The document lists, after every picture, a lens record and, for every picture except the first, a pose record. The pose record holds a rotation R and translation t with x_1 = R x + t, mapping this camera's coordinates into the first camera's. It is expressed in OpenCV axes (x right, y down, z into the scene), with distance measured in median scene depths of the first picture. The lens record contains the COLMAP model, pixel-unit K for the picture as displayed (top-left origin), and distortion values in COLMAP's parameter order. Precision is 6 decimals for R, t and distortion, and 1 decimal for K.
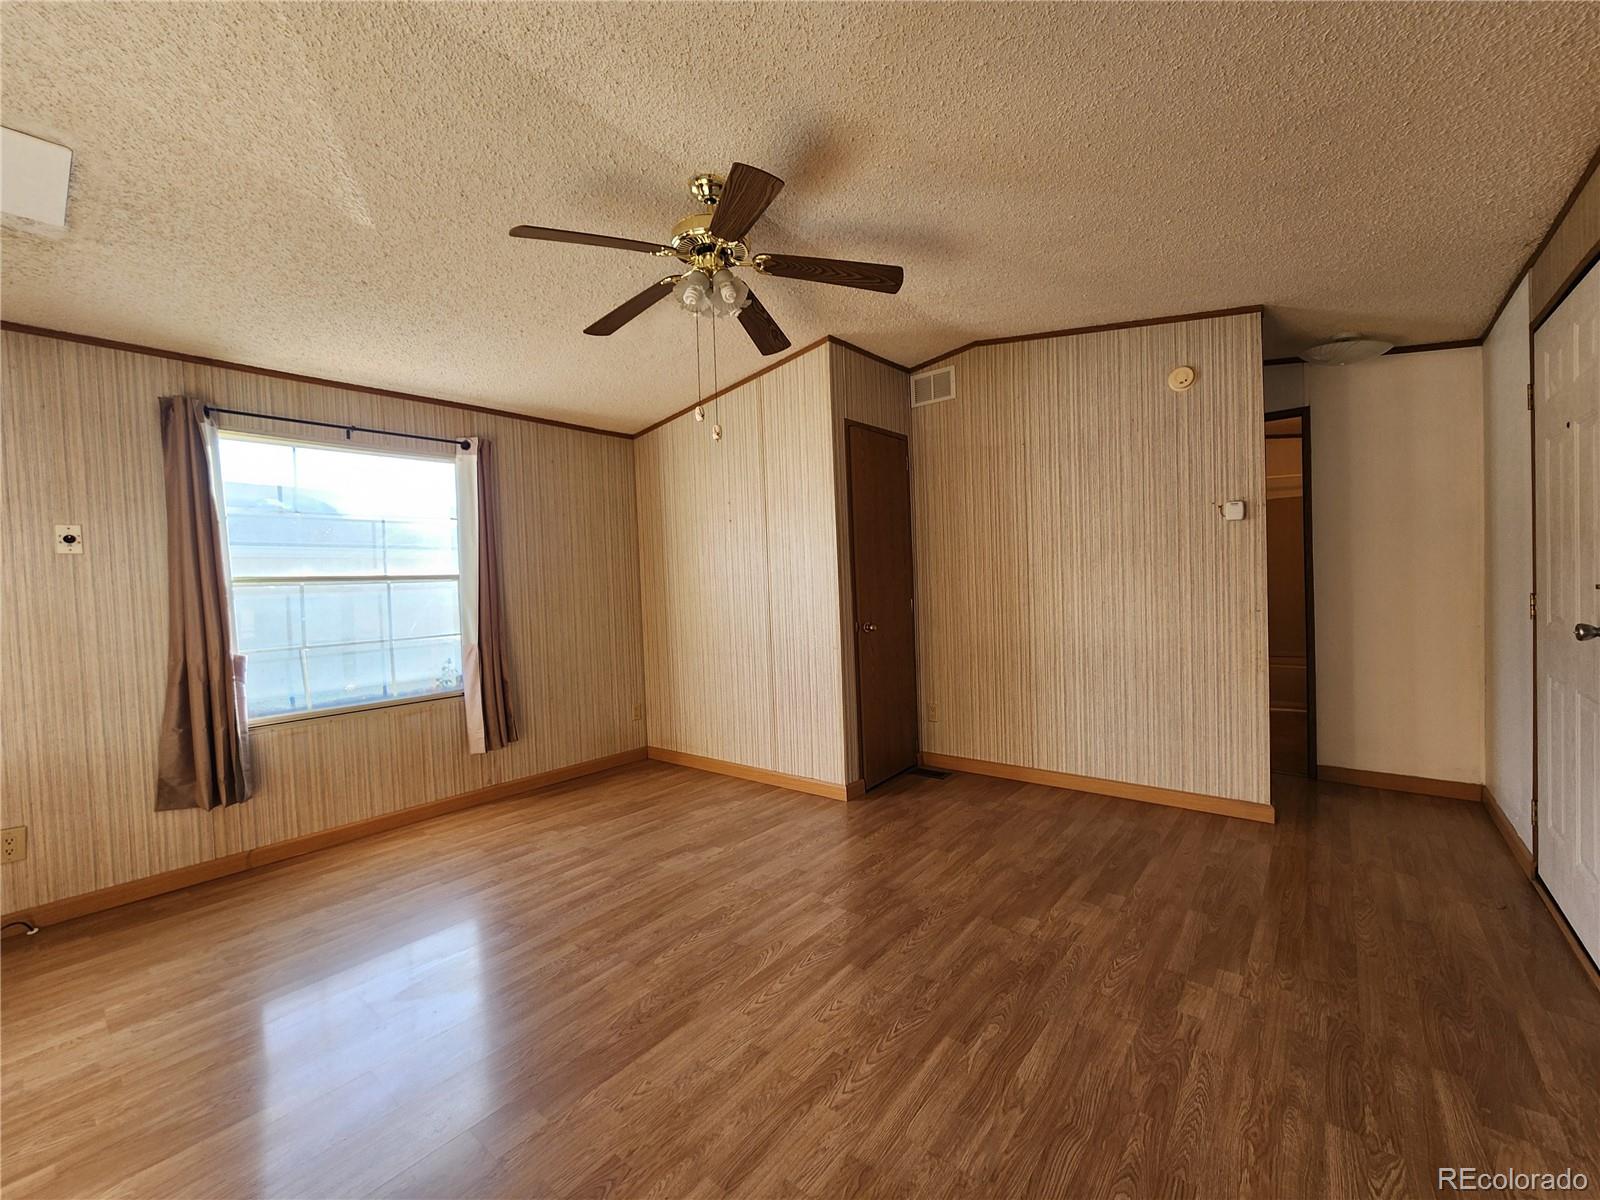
lens RADIAL K [[655.5, 0, 789.4], [0, 655.5, 602.7], [0, 0, 1]] dist [-0.002034, -0.000149]
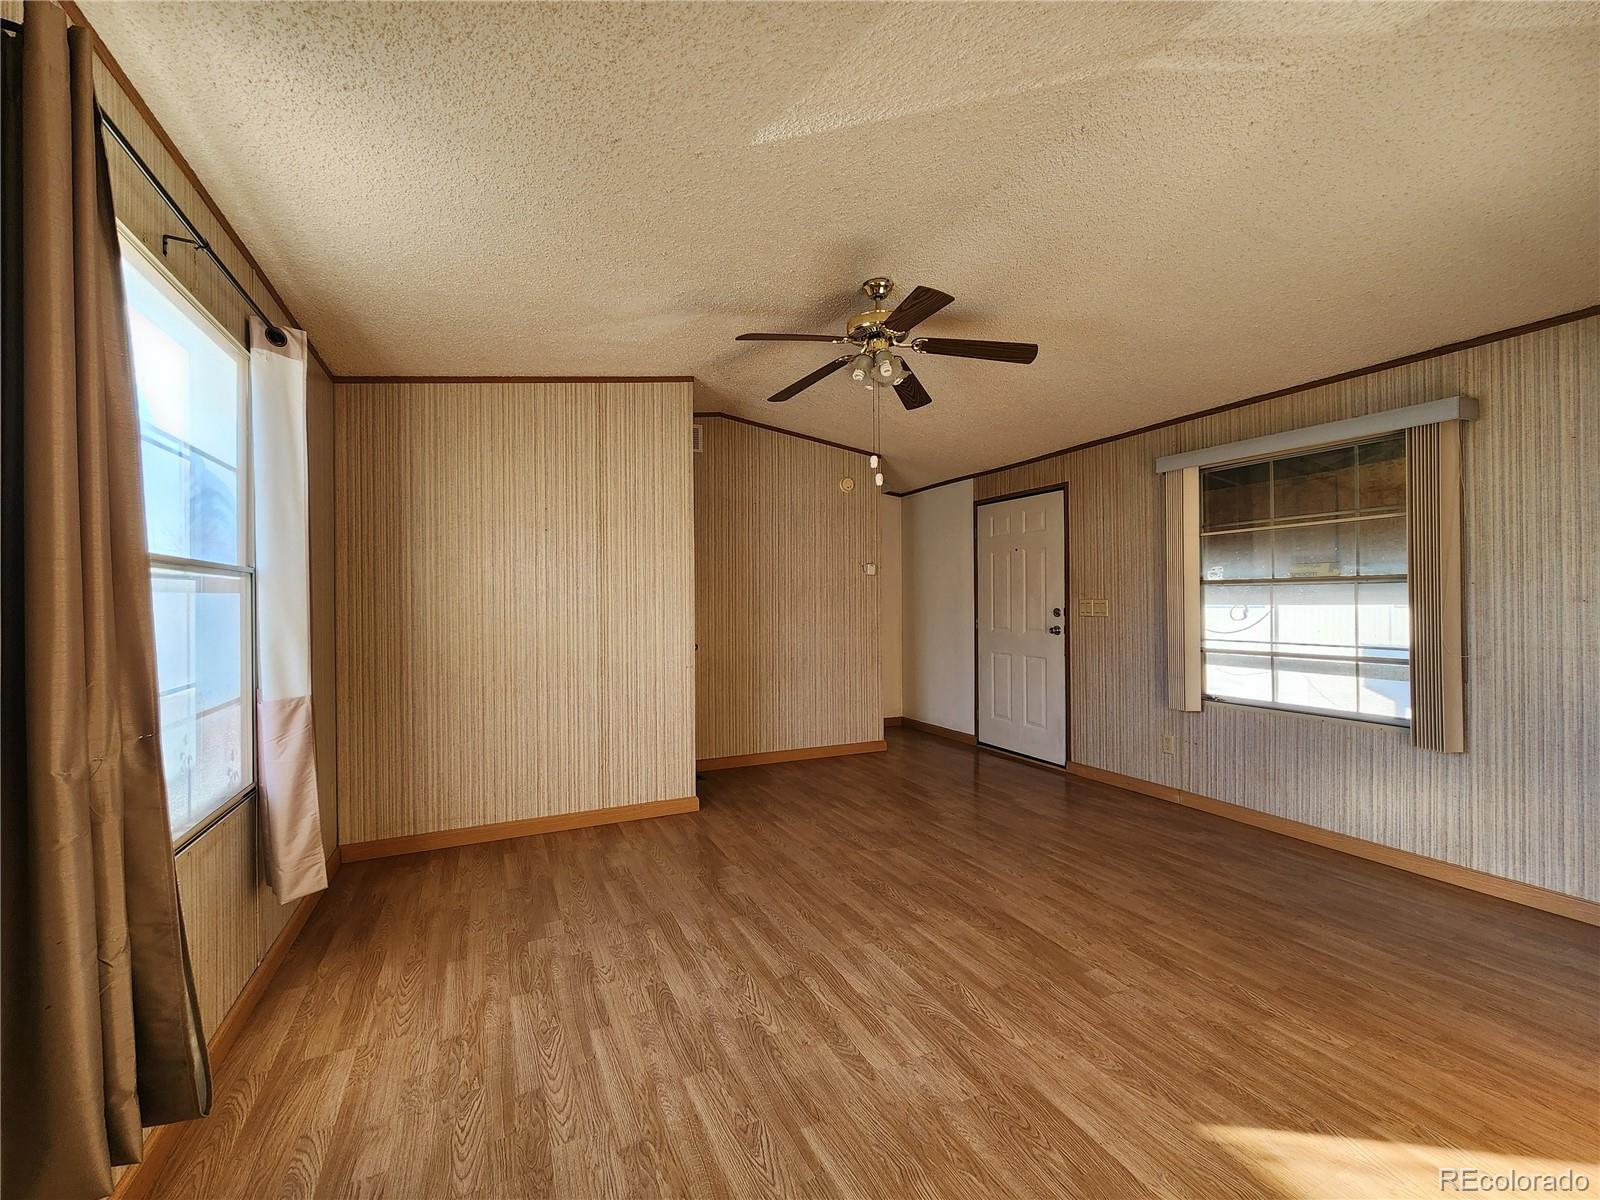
lens RADIAL K [[655.5, 0, 789.4], [0, 655.5, 602.7], [0, 0, 1]] dist [-0.002034, -0.000149]
pose [[0.439913, 0.032882, 0.897438, -0.950250], [0.019226, 0.998756, -0.046019, 0.020141], [-0.897835, 0.037498, 0.438733, 0.452020]]
